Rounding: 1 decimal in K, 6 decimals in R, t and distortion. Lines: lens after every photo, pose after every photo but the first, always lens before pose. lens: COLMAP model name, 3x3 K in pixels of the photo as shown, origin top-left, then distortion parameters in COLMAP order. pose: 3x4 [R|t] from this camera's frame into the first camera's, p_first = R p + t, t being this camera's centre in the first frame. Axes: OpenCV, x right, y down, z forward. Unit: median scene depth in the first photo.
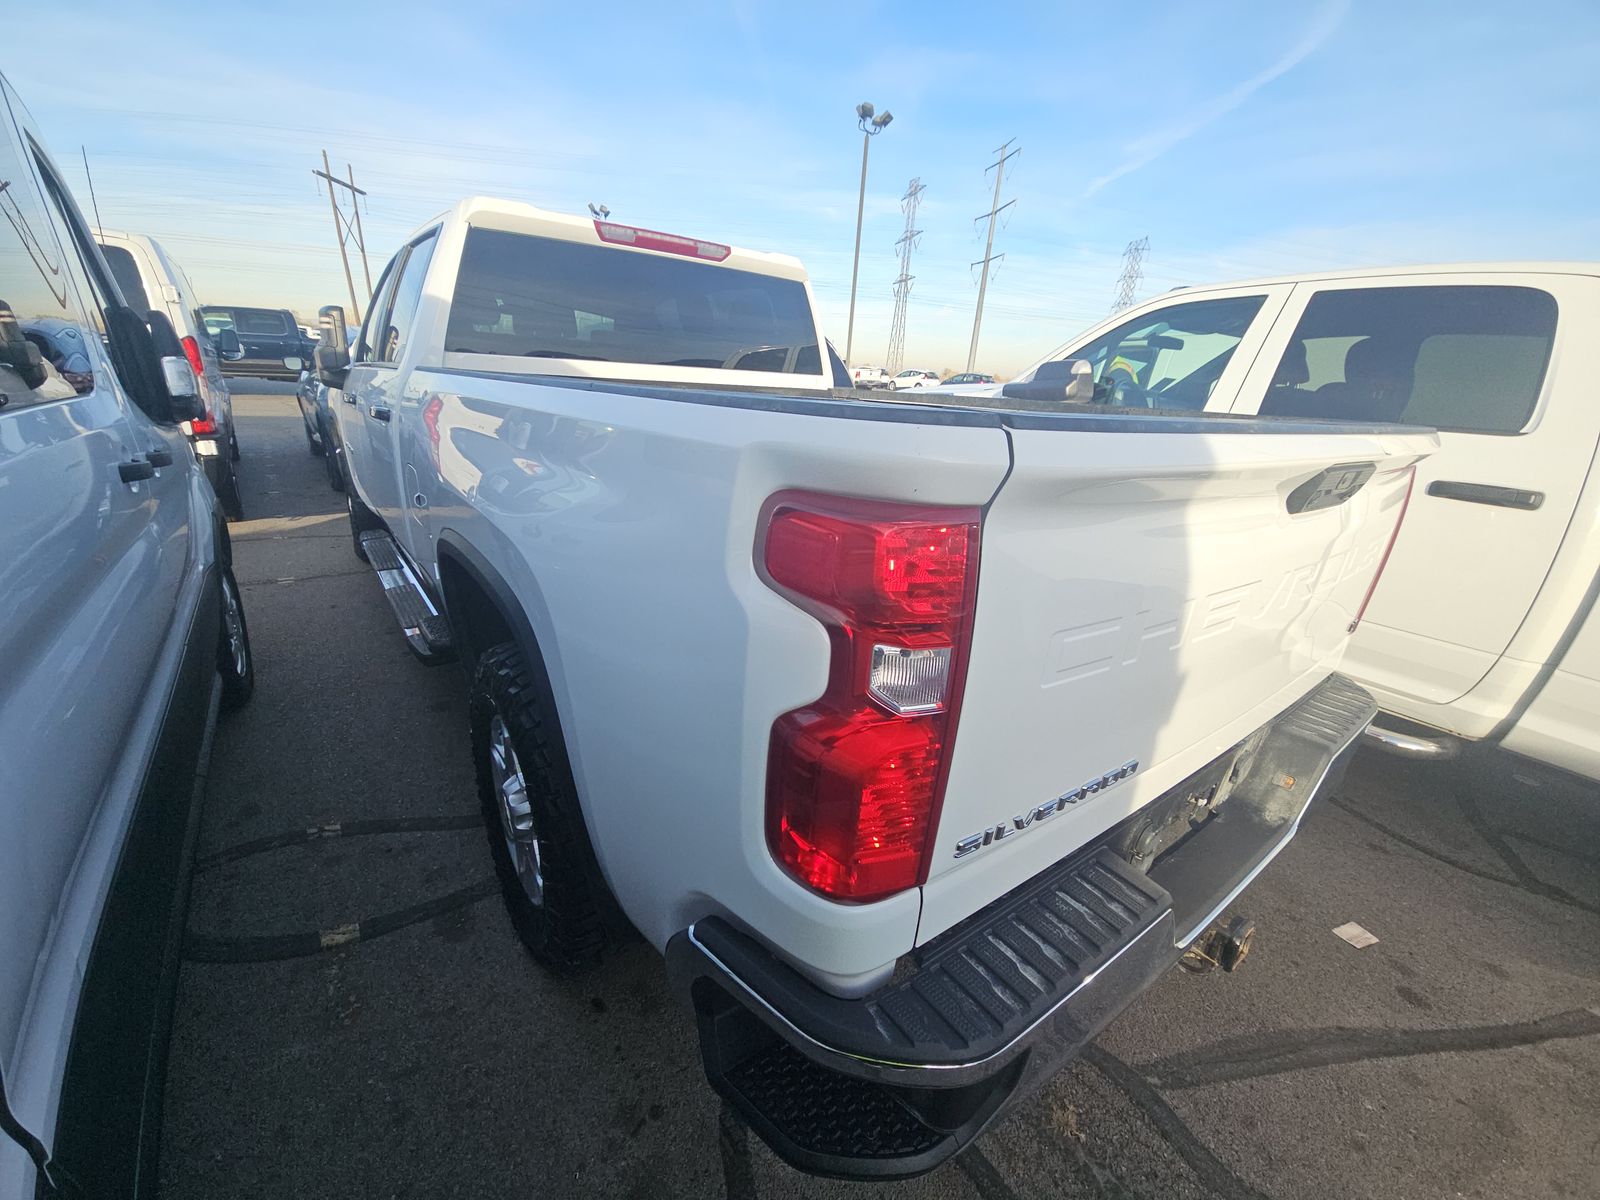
lens RADIAL K [[658.3, 0, 794.1], [0, 658.3, 604.0], [0, 0, 1]] dist [0.000366, -0.001797]
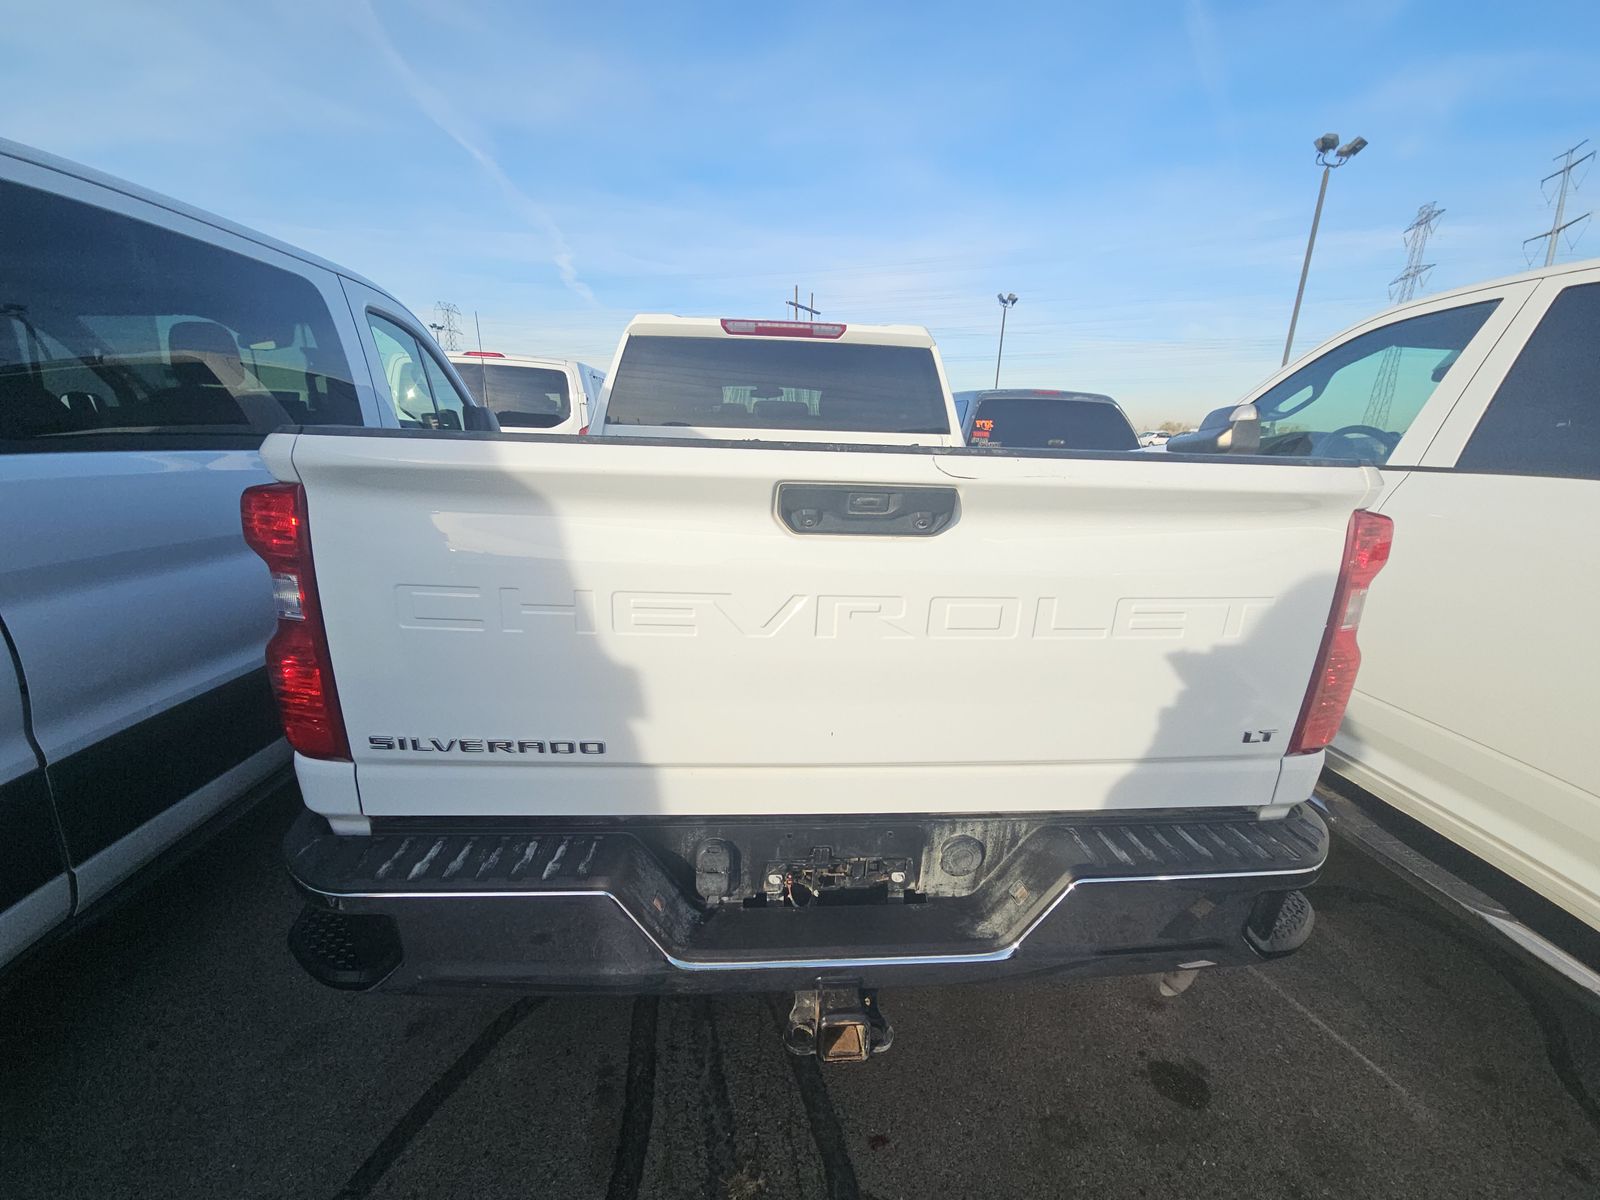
lens RADIAL K [[658.3, 0, 793.4], [0, 658.3, 601.9], [0, 0, 1]] dist [0.000366, -0.001797]
pose [[0.839905, 0.100314, -0.533382, 0.474100], [-0.158710, 0.985208, -0.064627, 0.009406], [0.519009, 0.138934, 0.843402, 0.072376]]
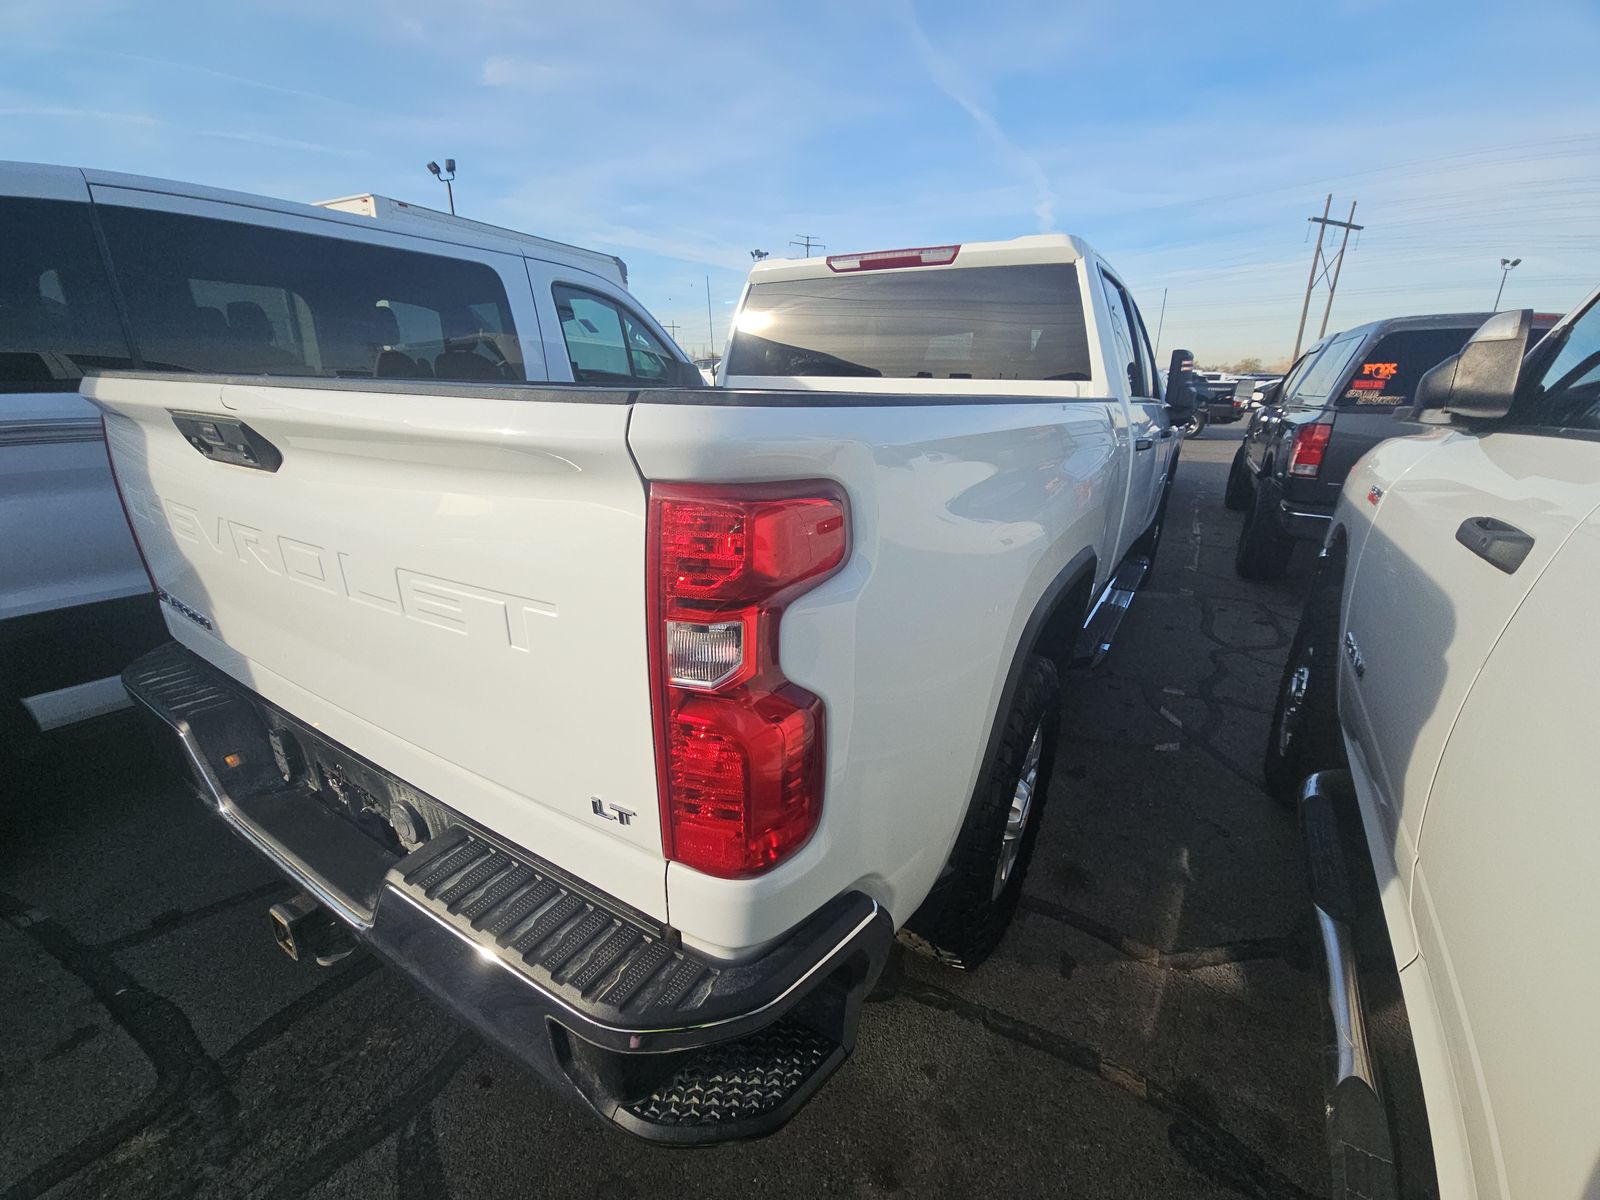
lens RADIAL K [[658.3, 0, 791.0], [0, 658.3, 603.2], [0, 0, 1]] dist [0.000366, -0.001797]
pose [[0.352050, 0.249439, -0.902131, 0.772761], [-0.306334, 0.941458, 0.140769, -0.130785], [0.884432, 0.226796, 0.407852, 0.531401]]
